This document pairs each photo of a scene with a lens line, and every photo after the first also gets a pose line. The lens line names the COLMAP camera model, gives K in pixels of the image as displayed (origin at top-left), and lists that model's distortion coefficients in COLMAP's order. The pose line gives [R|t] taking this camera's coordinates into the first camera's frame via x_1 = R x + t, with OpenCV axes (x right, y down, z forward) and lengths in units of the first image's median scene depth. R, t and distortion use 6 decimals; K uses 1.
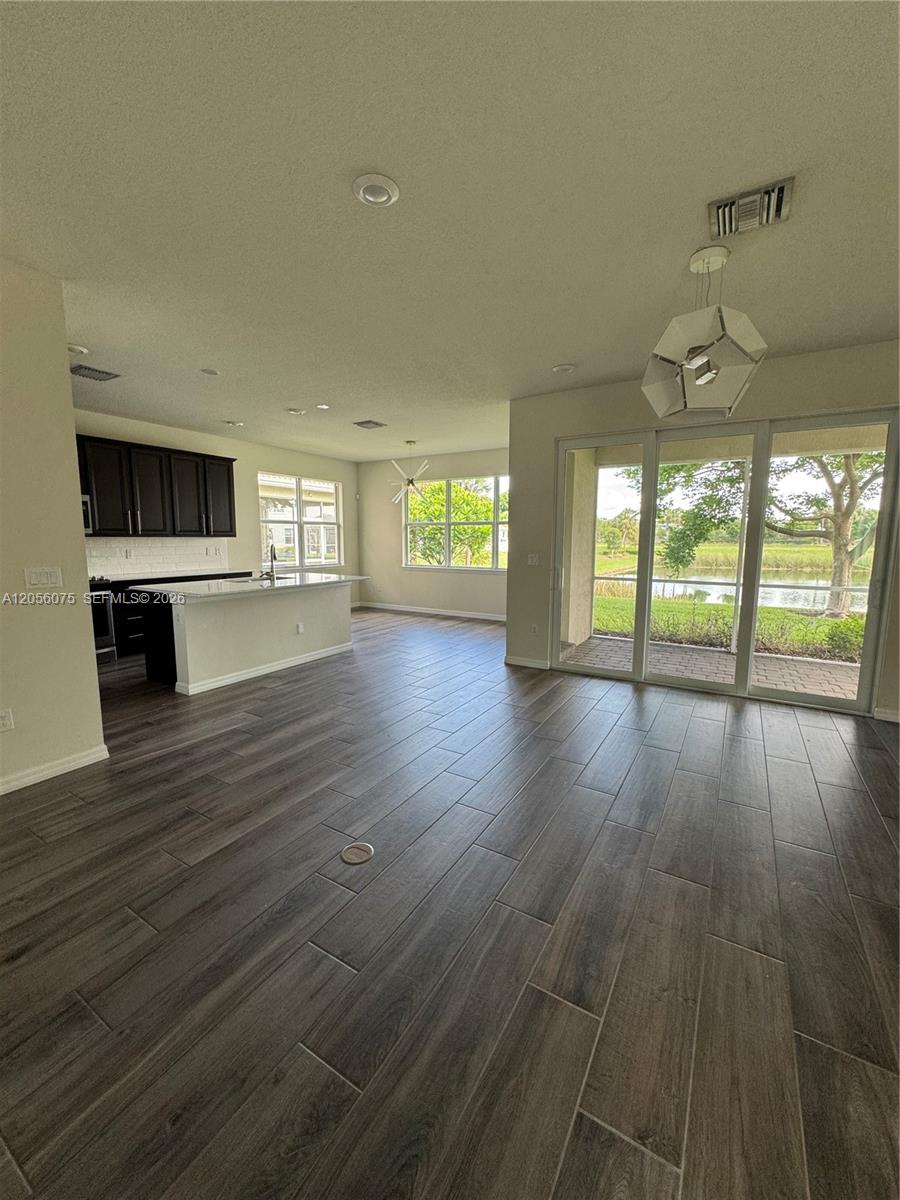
lens RADIAL K [[481.2, 0, 448.6], [0, 481.2, 597.9], [0, 0, 1]] dist [-0.000545, -0.000463]
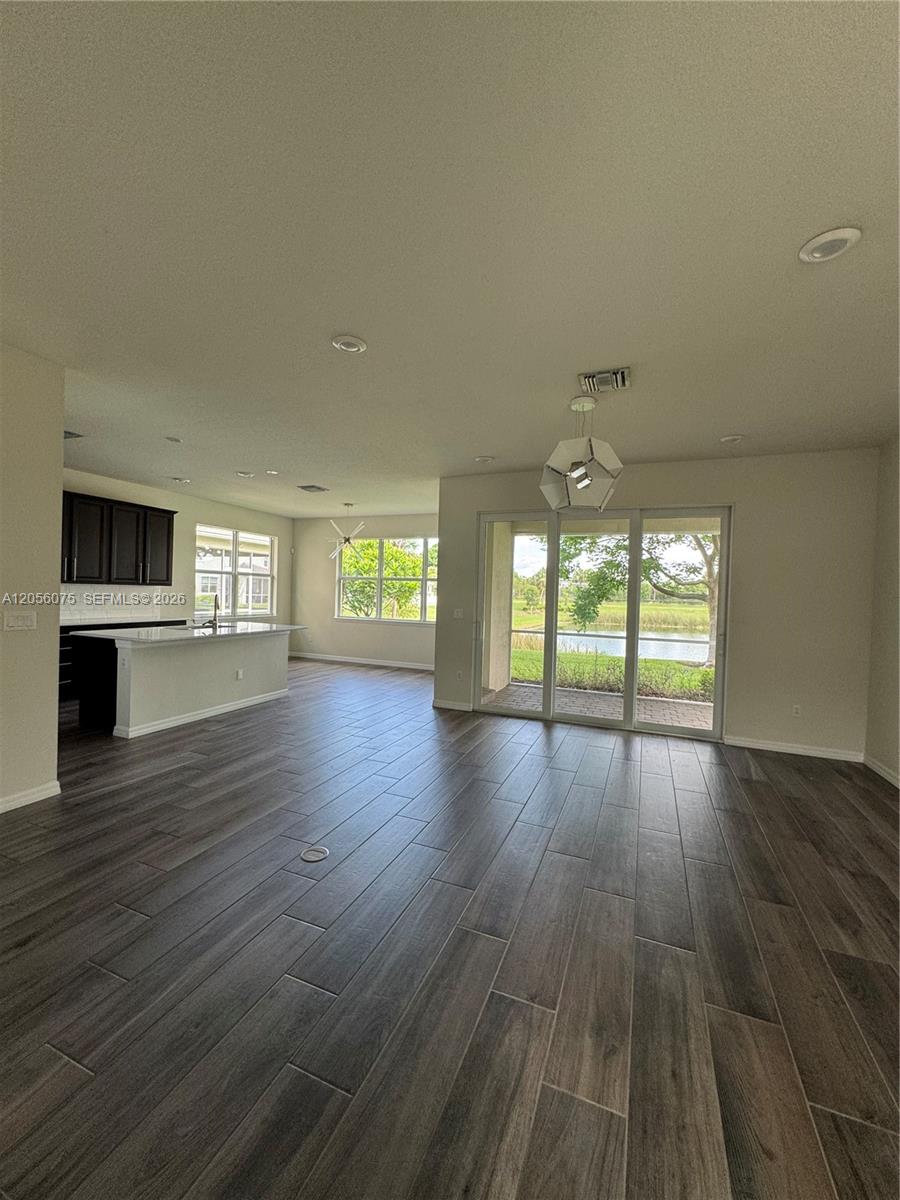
lens RADIAL K [[481.2, 0, 450.2], [0, 481.2, 600.6], [0, 0, 1]] dist [-0.000545, -0.000463]
pose [[0.987109, 0.023599, 0.158302, -0.031122], [-0.006840, 0.994386, -0.105591, 0.013543], [-0.159905, 0.103147, 0.981729, -0.148890]]
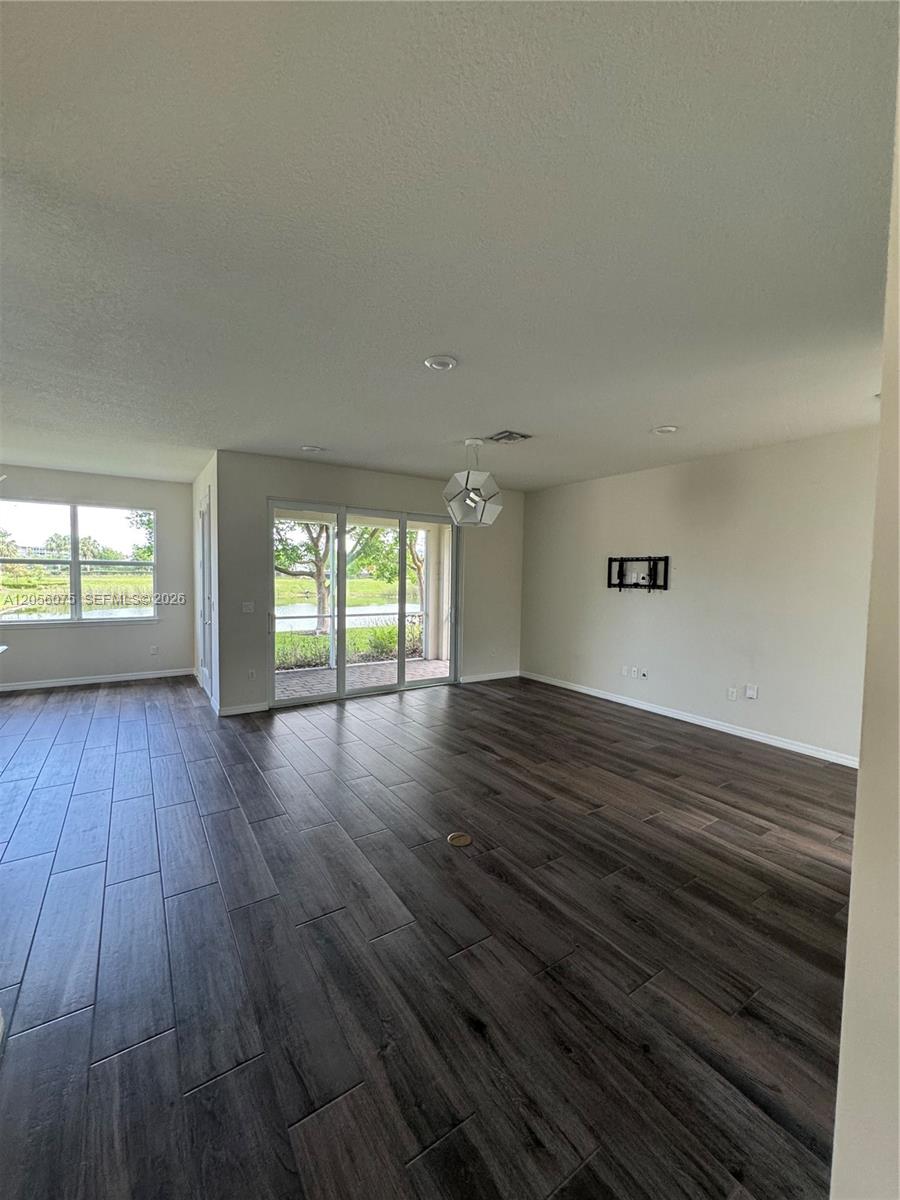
lens RADIAL K [[481.2, 0, 456.7], [0, 481.2, 593.1], [0, 0, 1]] dist [-0.000545, -0.000463]
pose [[0.416187, -0.032899, 0.908683, -0.690373], [0.099211, 0.995022, -0.009415, -0.066180], [-0.903850, 0.094070, 0.417380, 0.196527]]
